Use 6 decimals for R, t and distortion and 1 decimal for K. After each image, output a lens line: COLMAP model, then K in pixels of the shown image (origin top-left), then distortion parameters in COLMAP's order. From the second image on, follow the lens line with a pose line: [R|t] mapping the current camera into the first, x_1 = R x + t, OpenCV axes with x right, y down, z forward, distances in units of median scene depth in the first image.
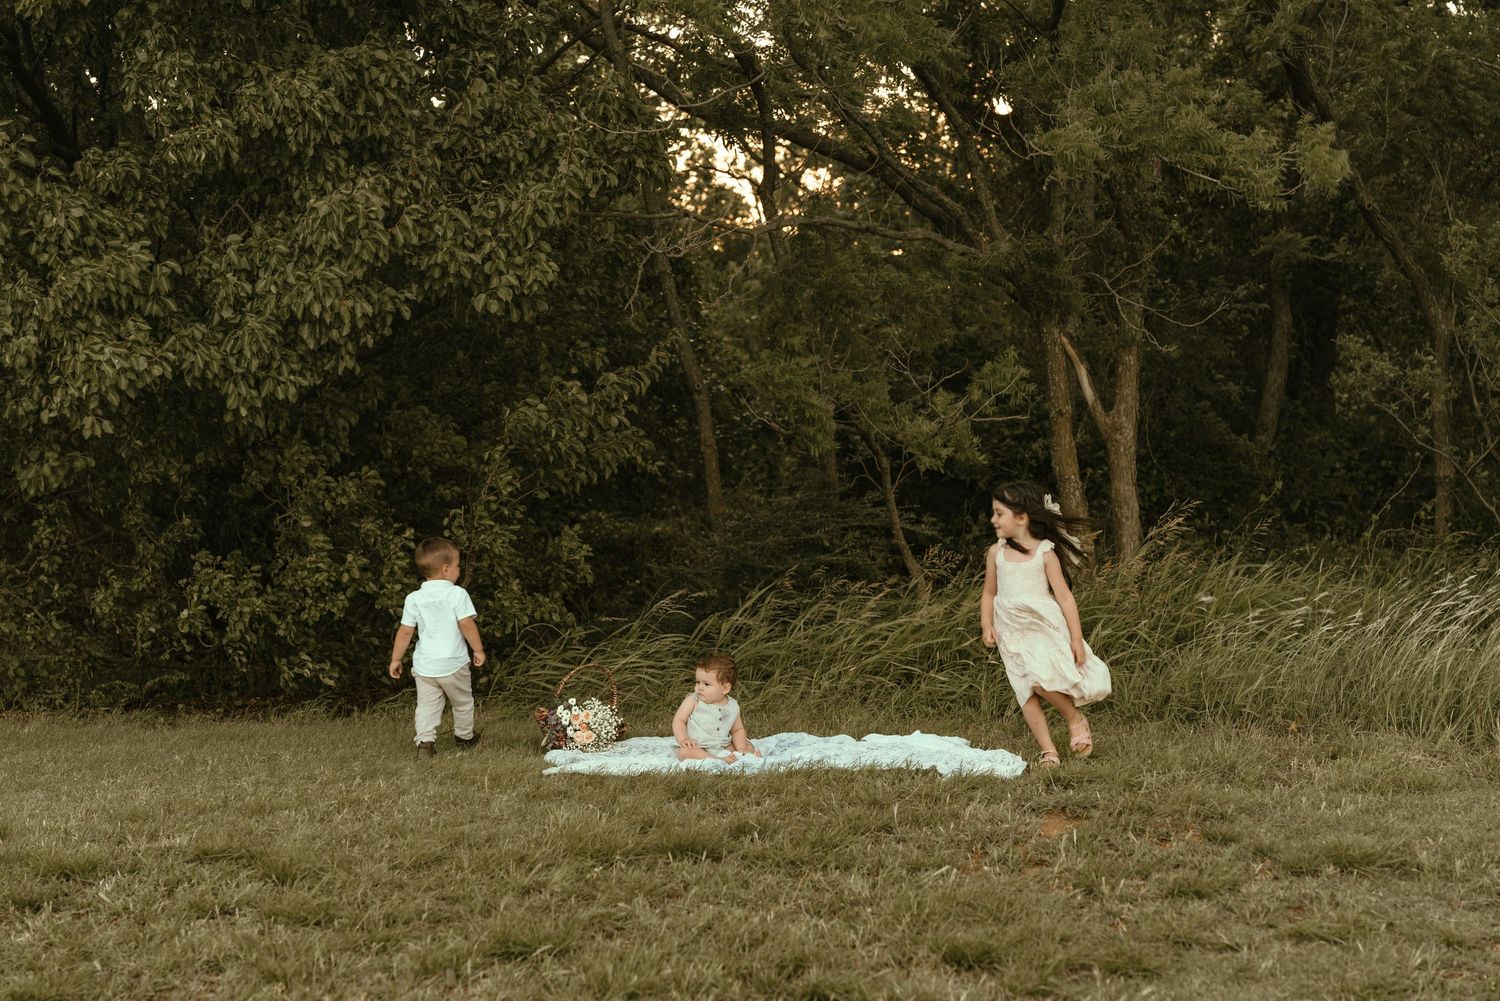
lens RADIAL K [[2119.1, 0, 747.6], [0, 2119.1, 499.4], [0, 0, 1]] dist [0.018399, 0.000000]
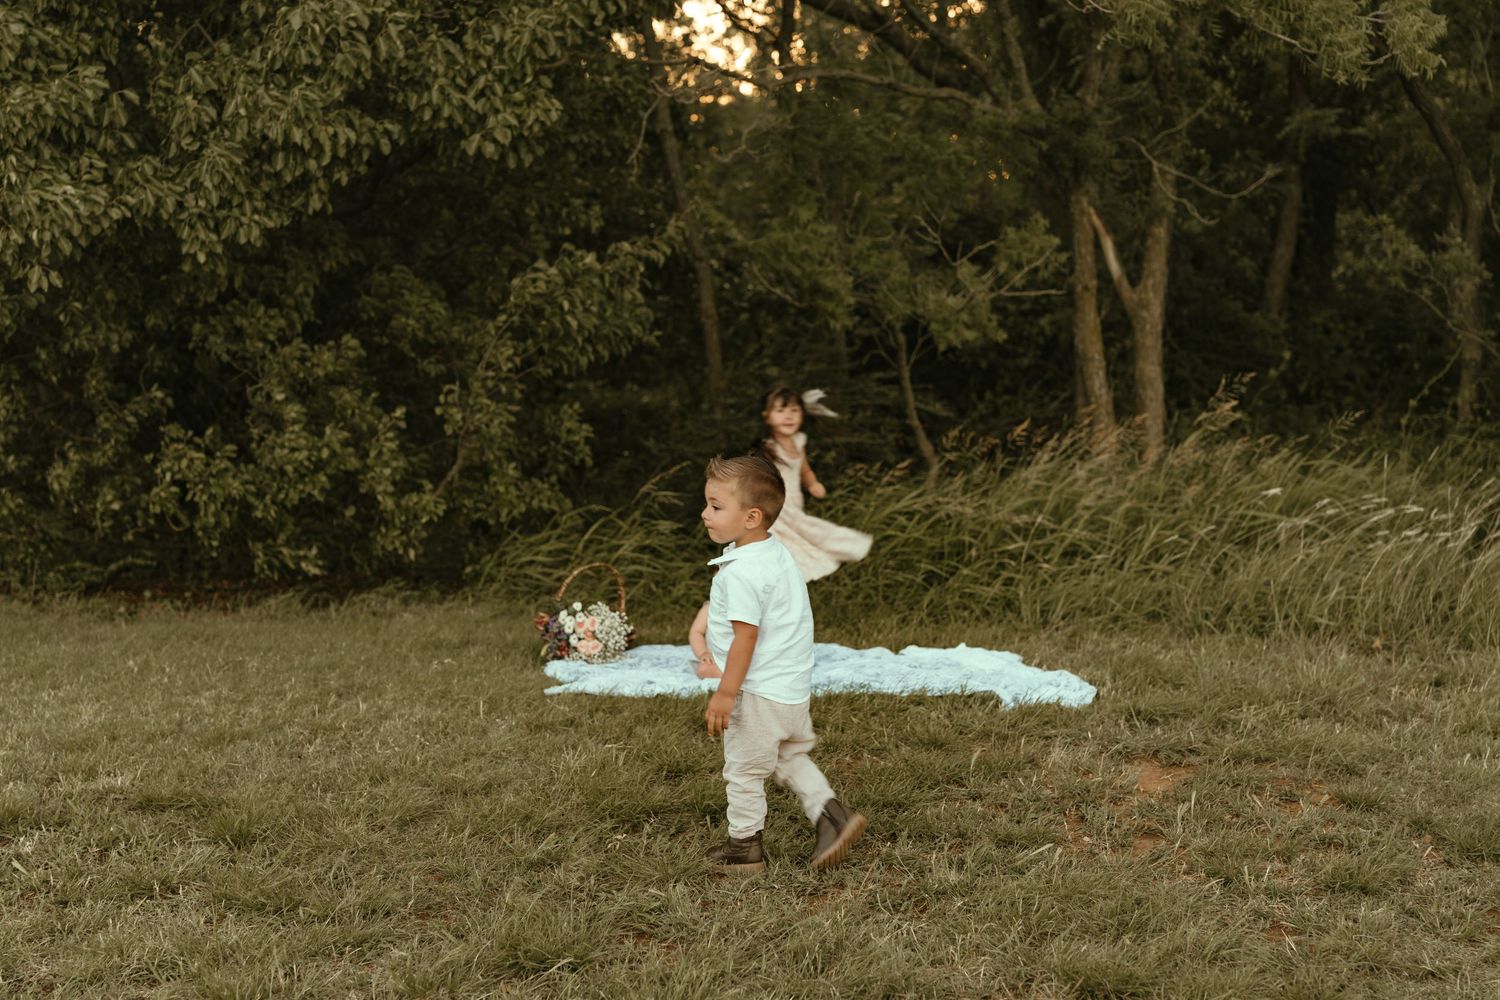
lens RADIAL K [[2119.1, 0, 757.8], [0, 2119.1, 502.6], [0, 0, 1]] dist [0.018399, 0.000000]
pose [[0.999816, 0.014285, 0.012839, -0.018250], [-0.015063, 0.997915, 0.062766, -0.005119], [-0.011915, -0.062948, 0.997946, 0.111817]]
